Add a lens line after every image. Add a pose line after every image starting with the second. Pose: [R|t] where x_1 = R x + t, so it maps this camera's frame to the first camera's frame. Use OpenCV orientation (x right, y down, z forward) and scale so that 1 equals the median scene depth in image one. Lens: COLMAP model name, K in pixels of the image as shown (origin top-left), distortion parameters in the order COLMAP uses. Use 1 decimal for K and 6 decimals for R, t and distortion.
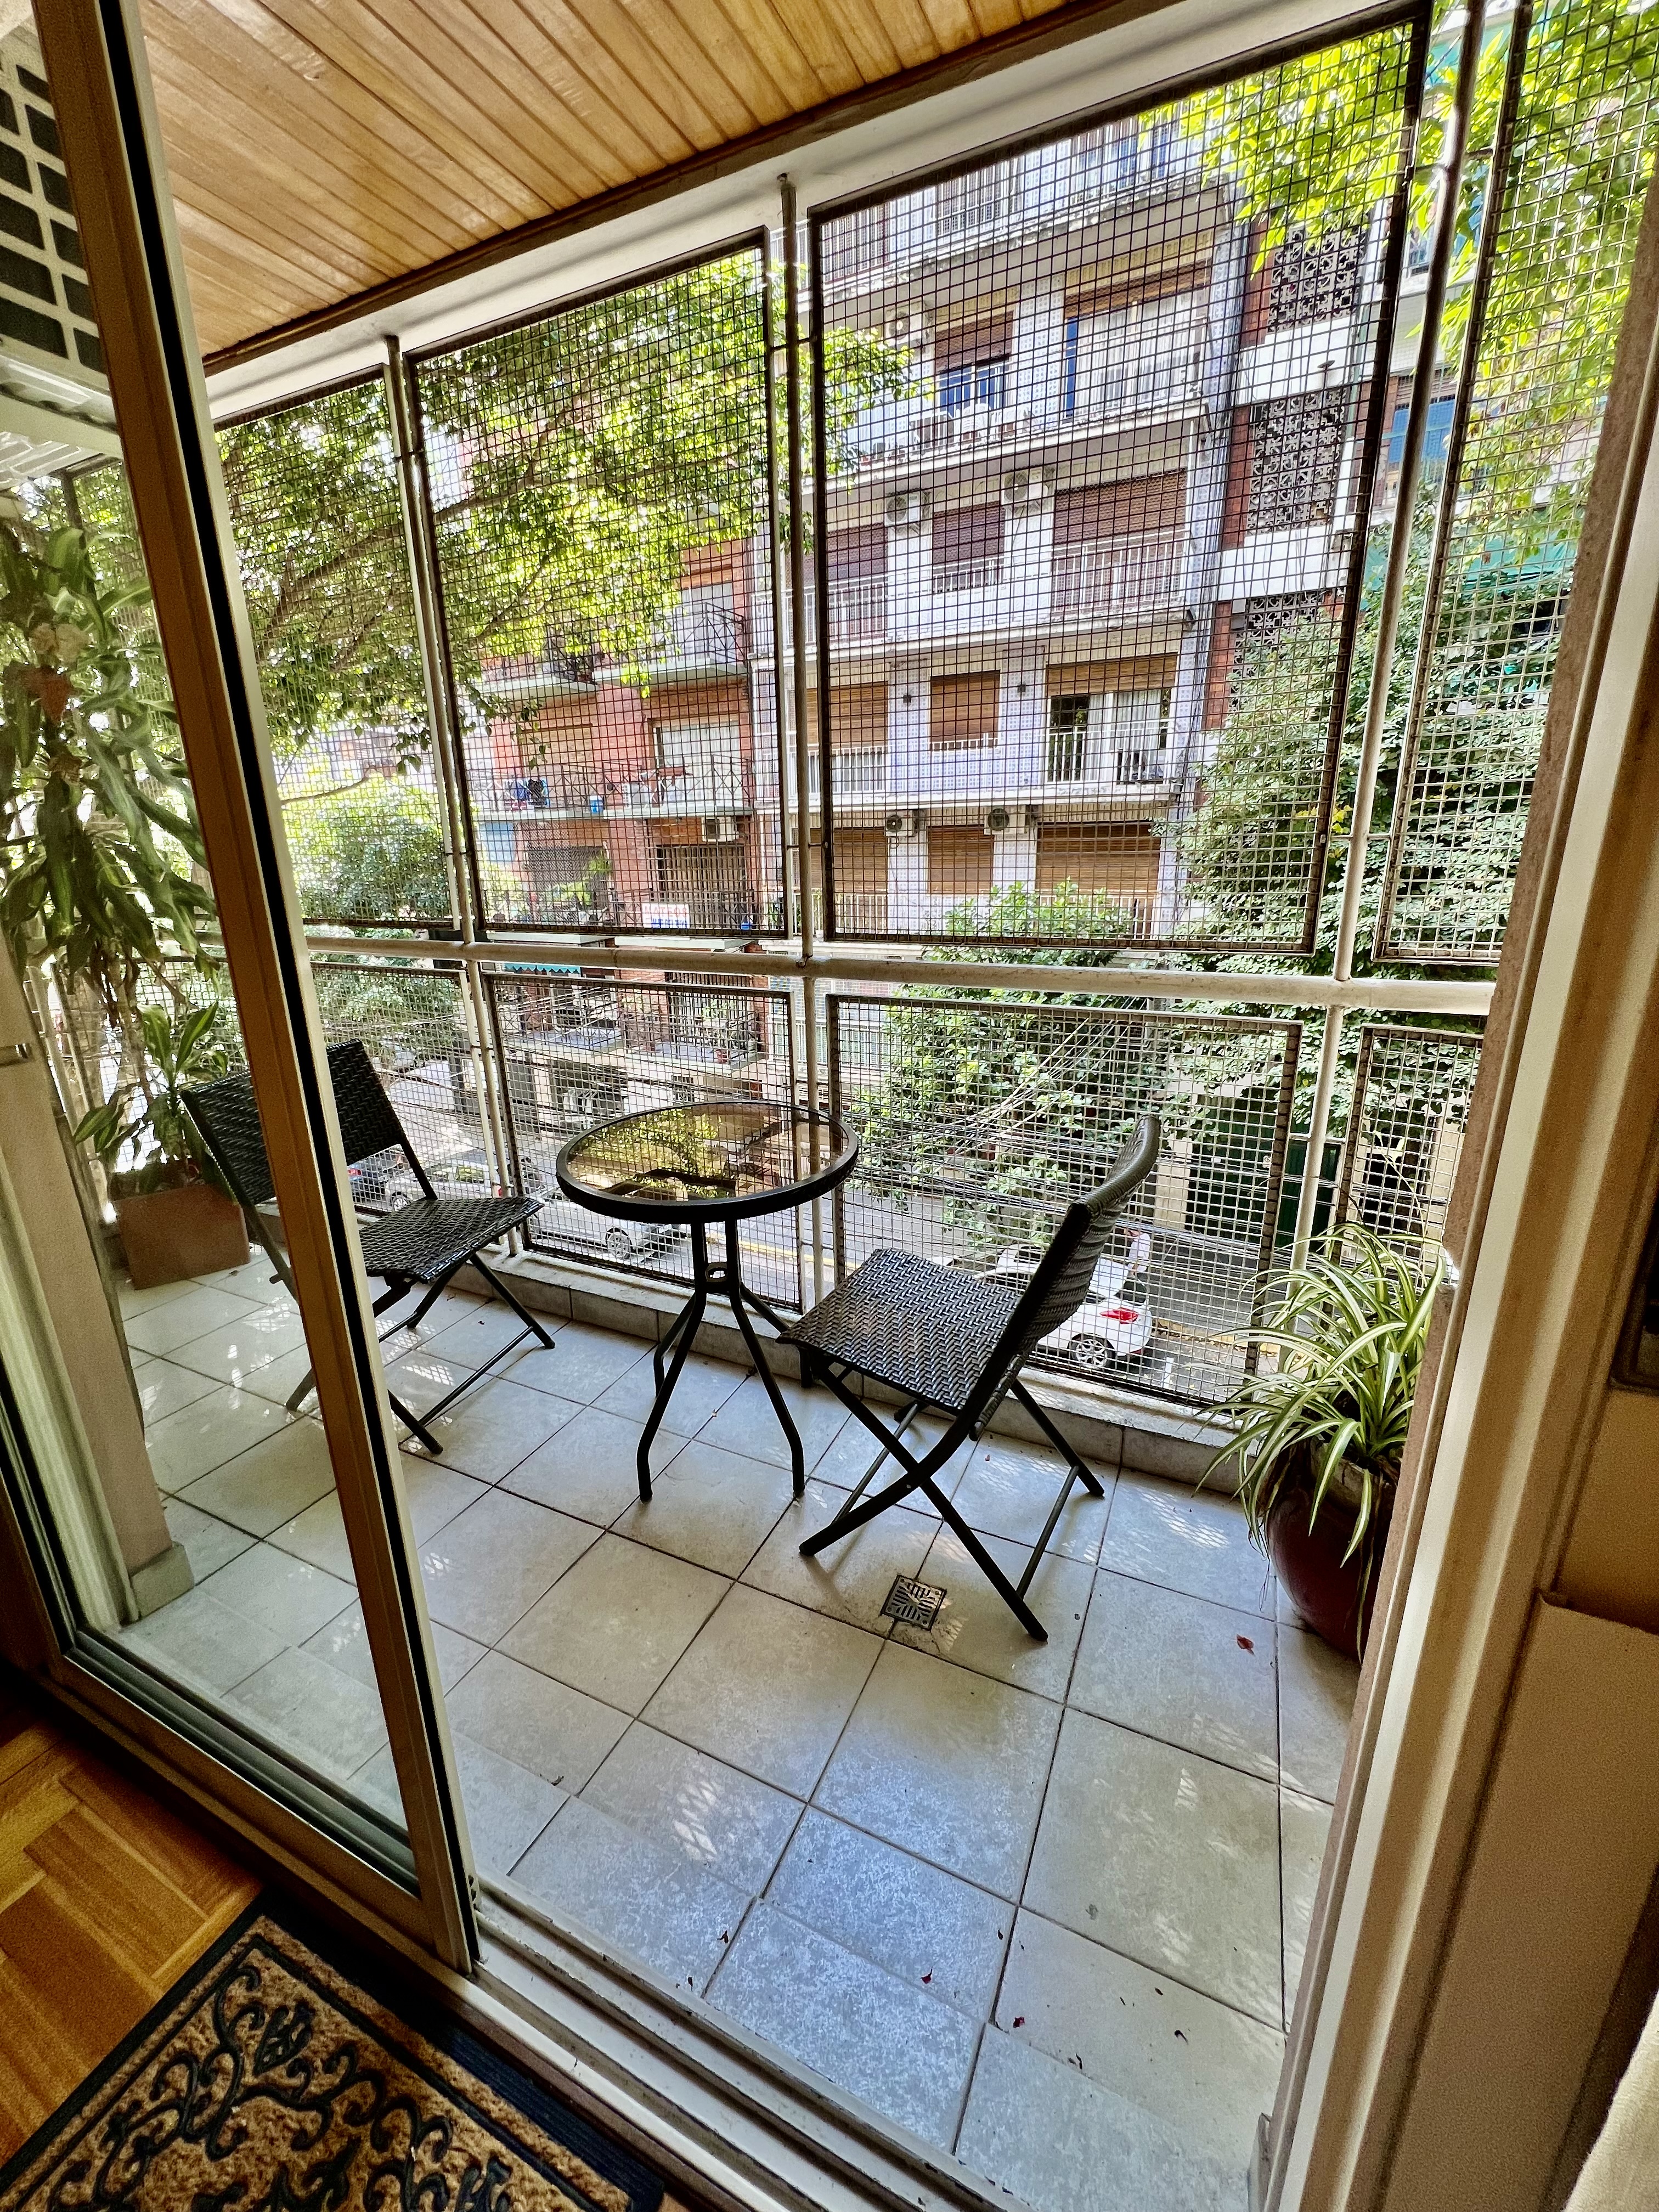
lens RADIAL K [[892.1, 0, 830.2], [0, 892.1, 1109.4], [0, 0, 1]] dist [0.000482, 0.000029]
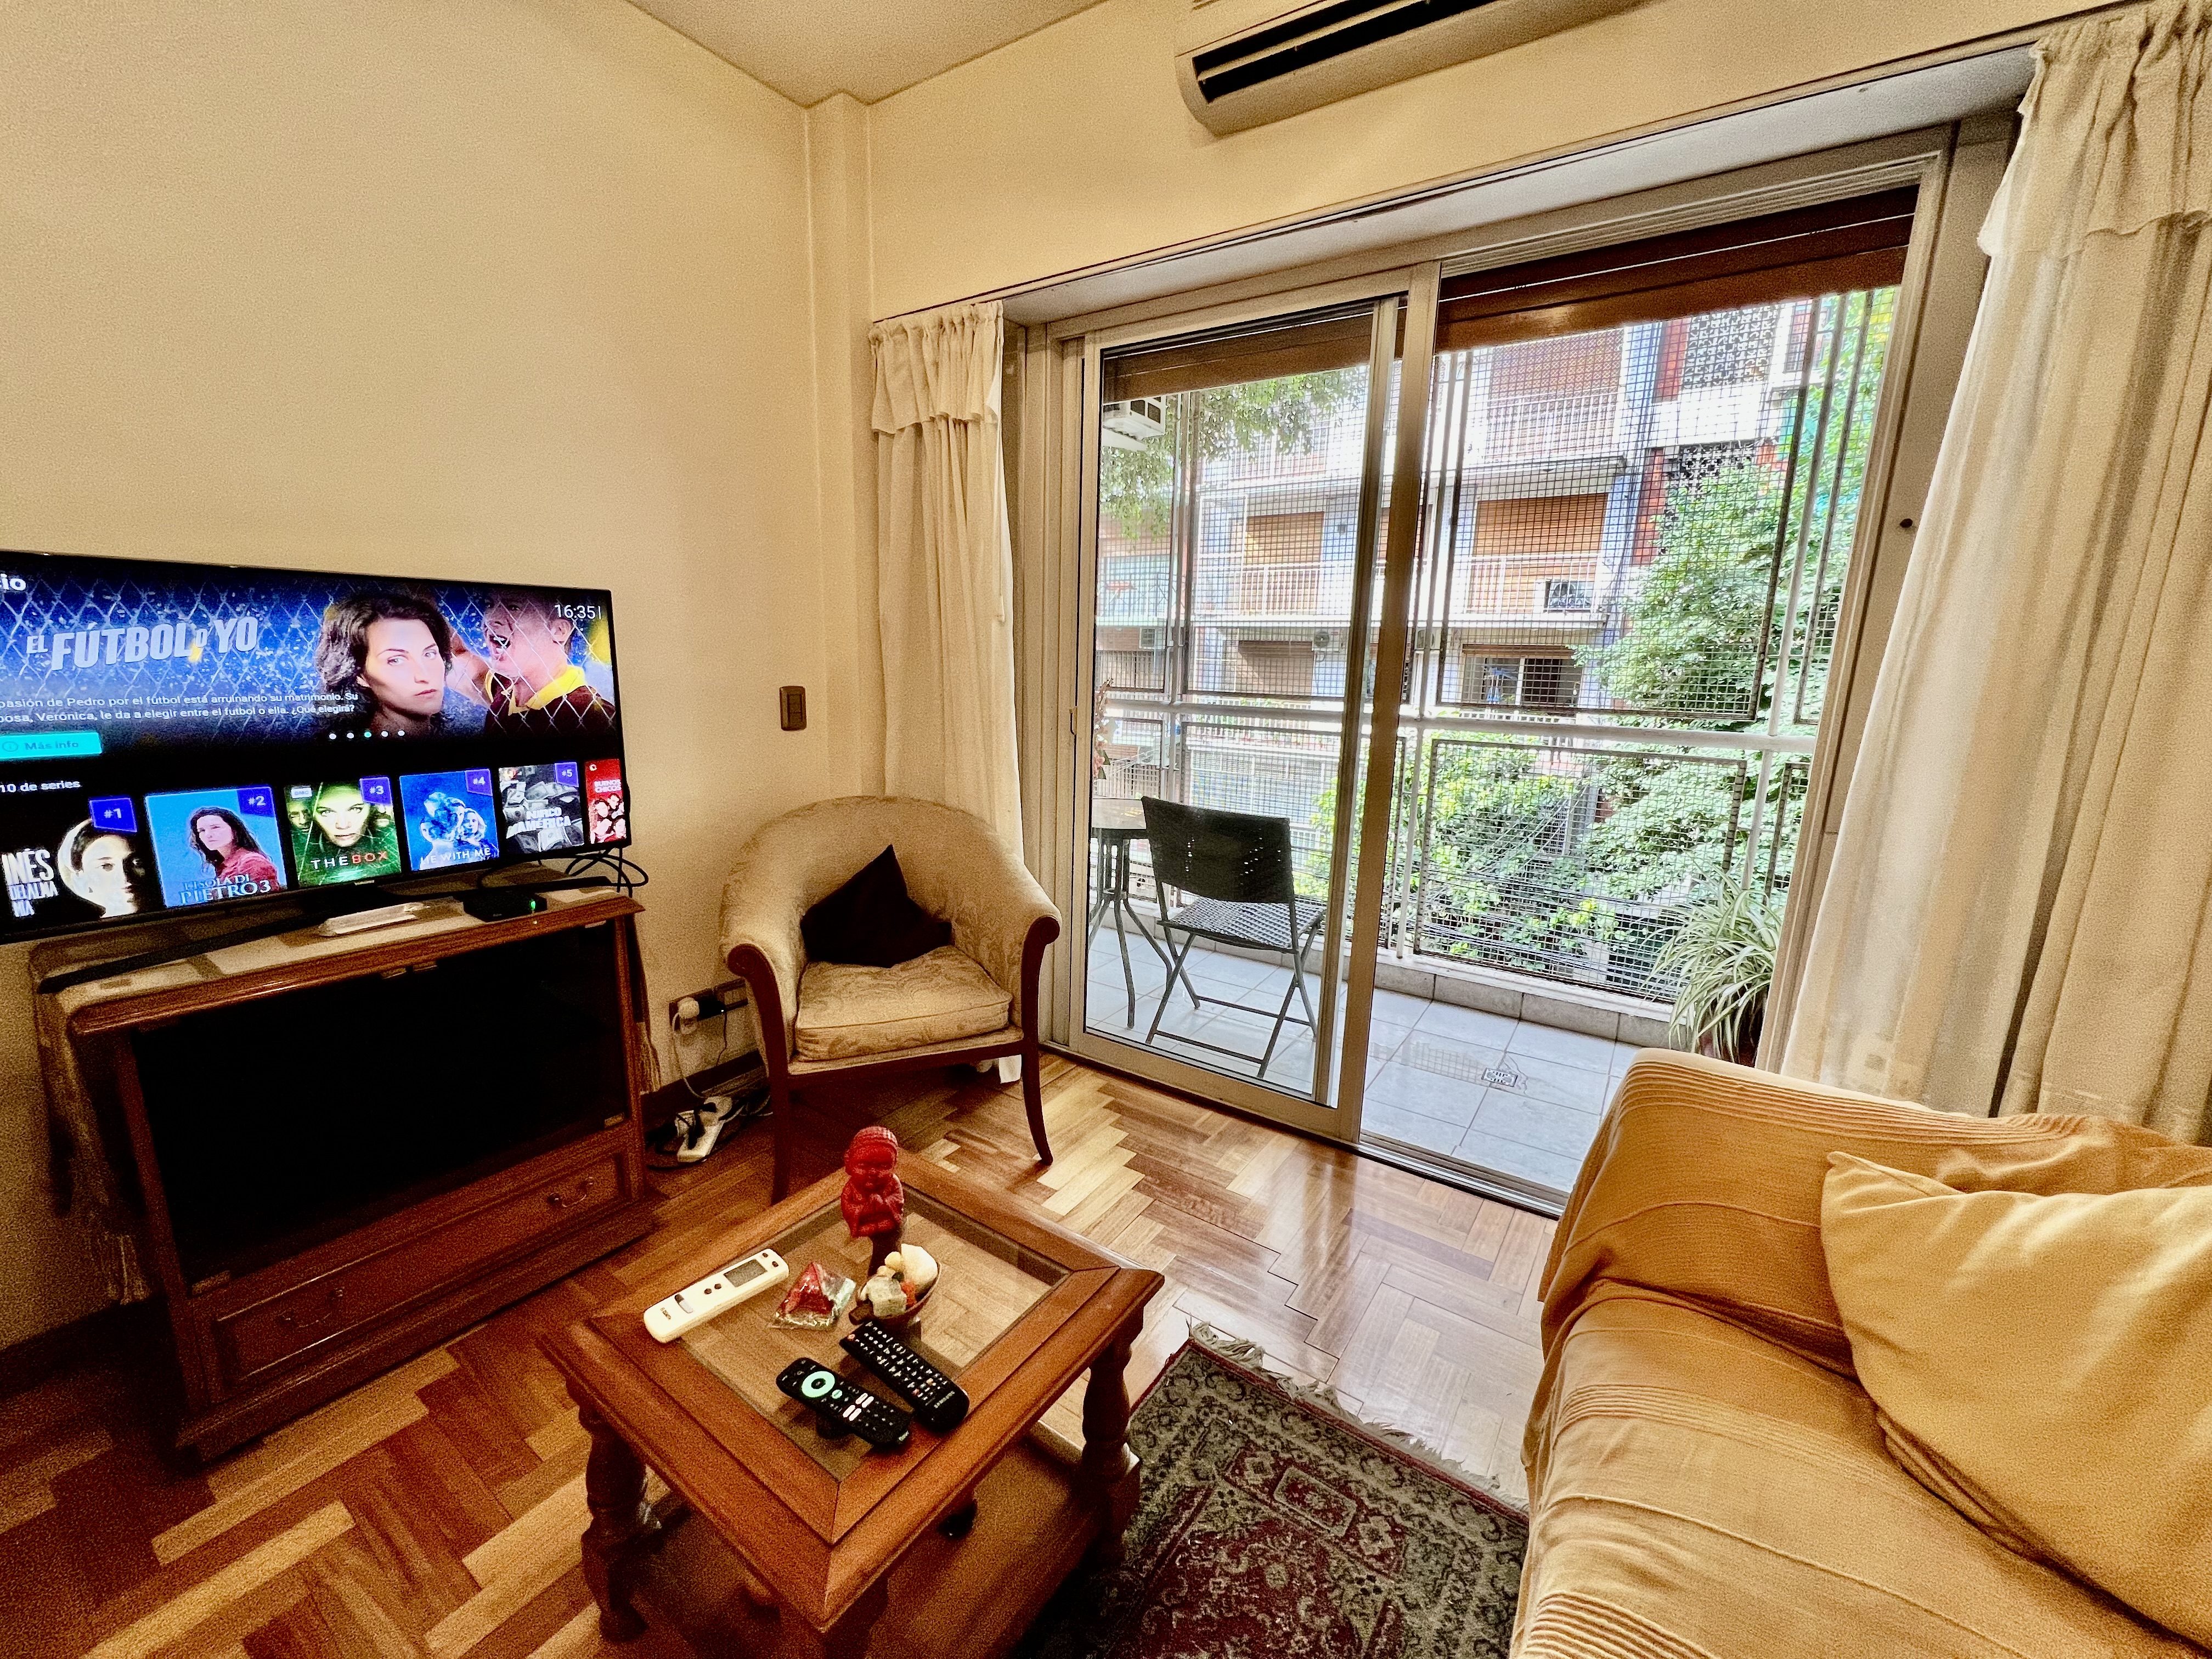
lens RADIAL K [[892.1, 0, 1110.1], [0, 892.1, 836.1], [0, 0, 1]] dist [0.000482, 0.000029]
pose [[0.990778, 0.064720, -0.119041, -0.048635], [-0.075023, 0.993620, -0.084211, 0.029219], [0.112832, 0.092365, 0.989312, -0.084437]]
